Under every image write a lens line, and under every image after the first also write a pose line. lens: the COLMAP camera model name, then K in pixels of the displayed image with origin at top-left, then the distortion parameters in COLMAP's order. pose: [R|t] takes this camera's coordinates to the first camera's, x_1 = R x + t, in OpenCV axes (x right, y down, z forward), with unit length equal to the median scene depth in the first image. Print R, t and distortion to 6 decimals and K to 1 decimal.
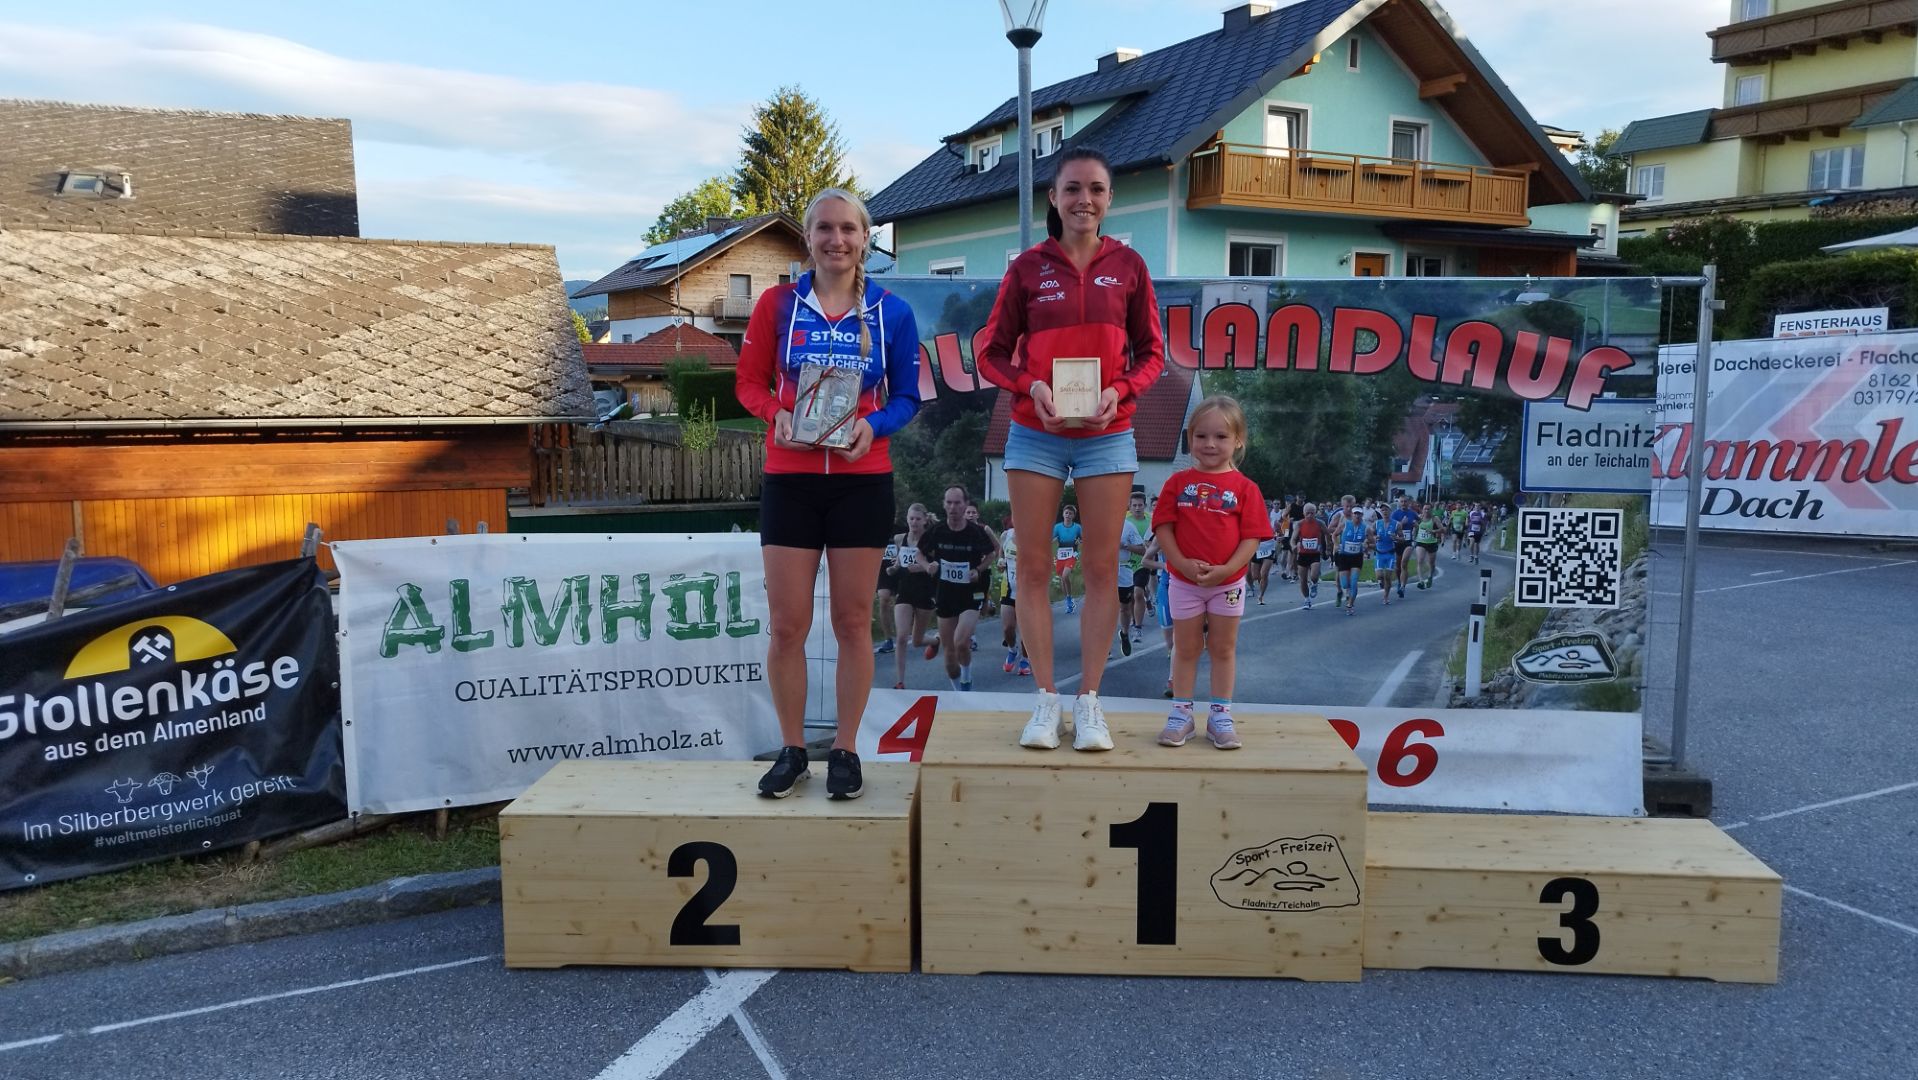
lens RADIAL K [[1377.3, 0, 952.4], [0, 1377.3, 537.0], [0, 0, 1]] dist [0.009166, 0.003551]
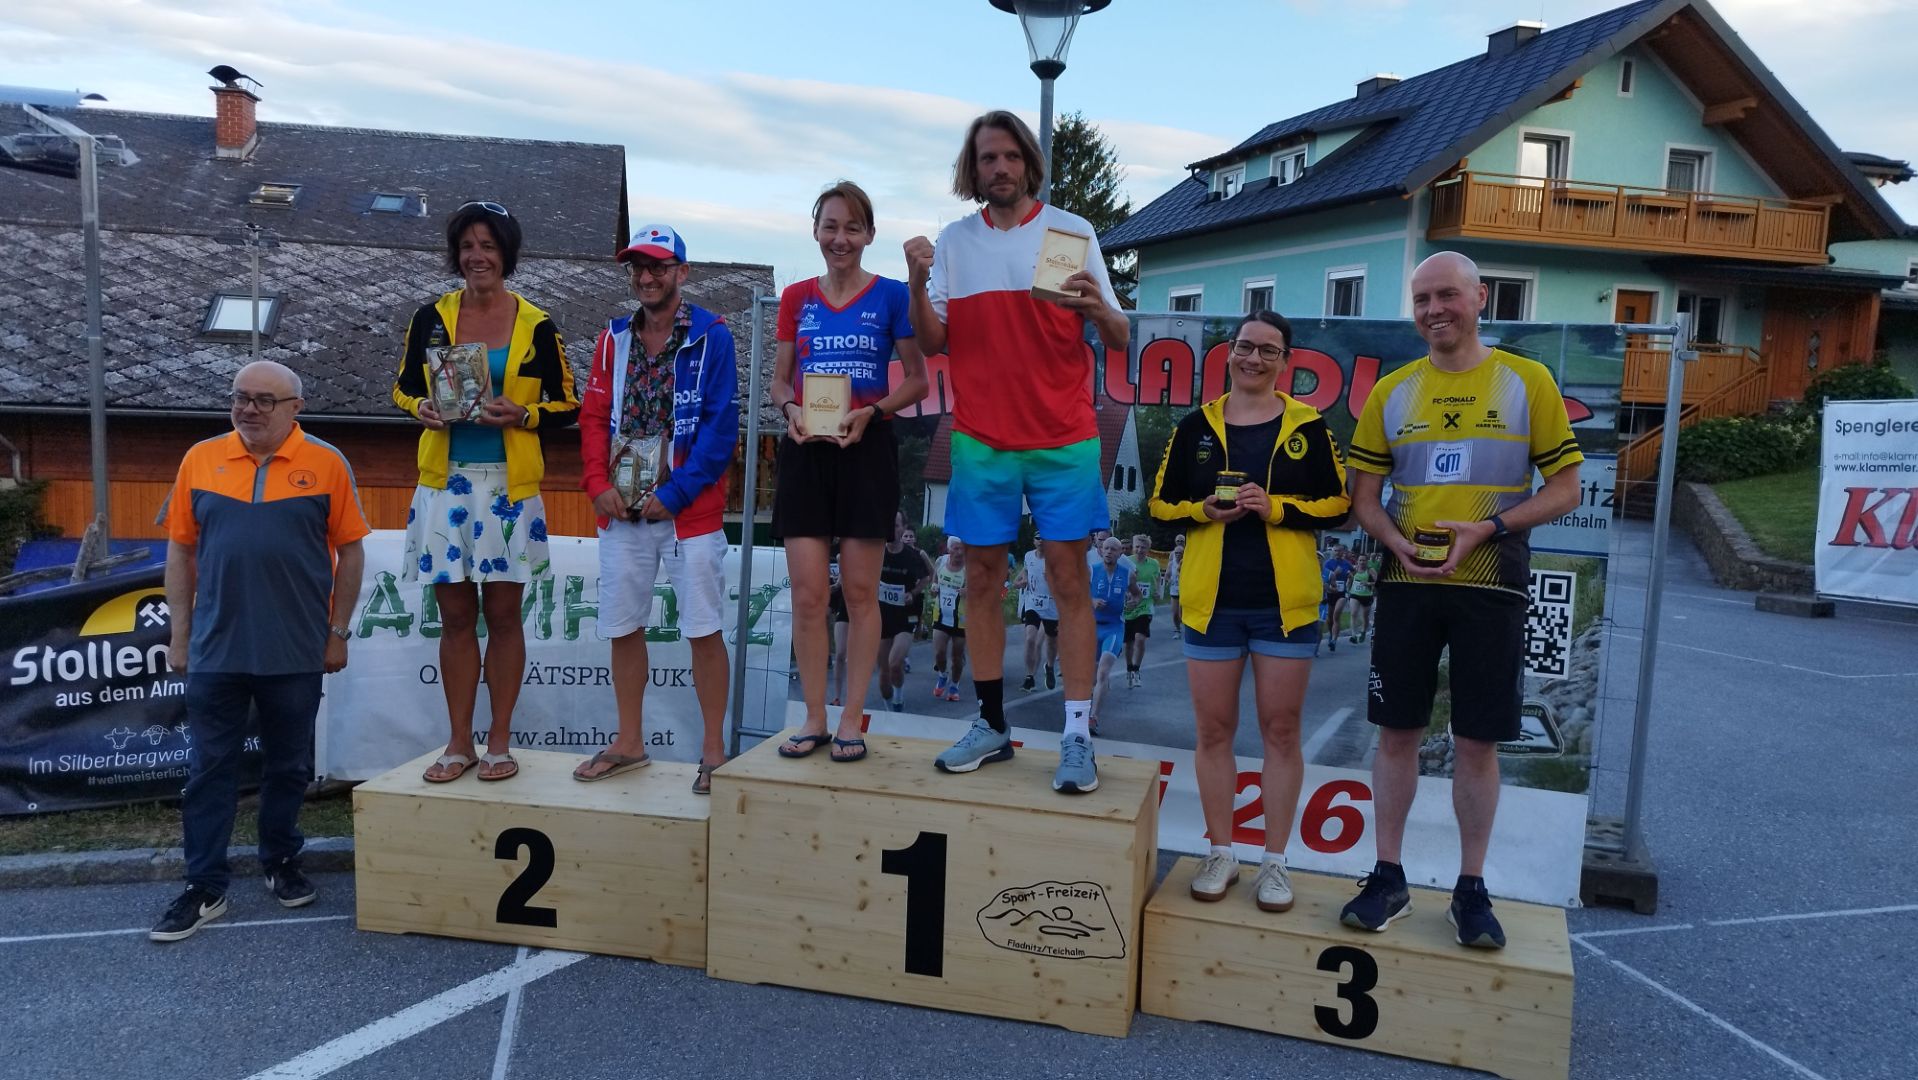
lens RADIAL K [[1375.0, 0, 956.6], [0, 1375.0, 538.5], [0, 0, 1]] dist [0.007111, 0.004734]
pose [[0.979783, 0.056822, -0.191824, 0.250576], [-0.059846, 0.998157, -0.010005, -0.008708], [0.190902, 0.021282, 0.981378, 0.013084]]
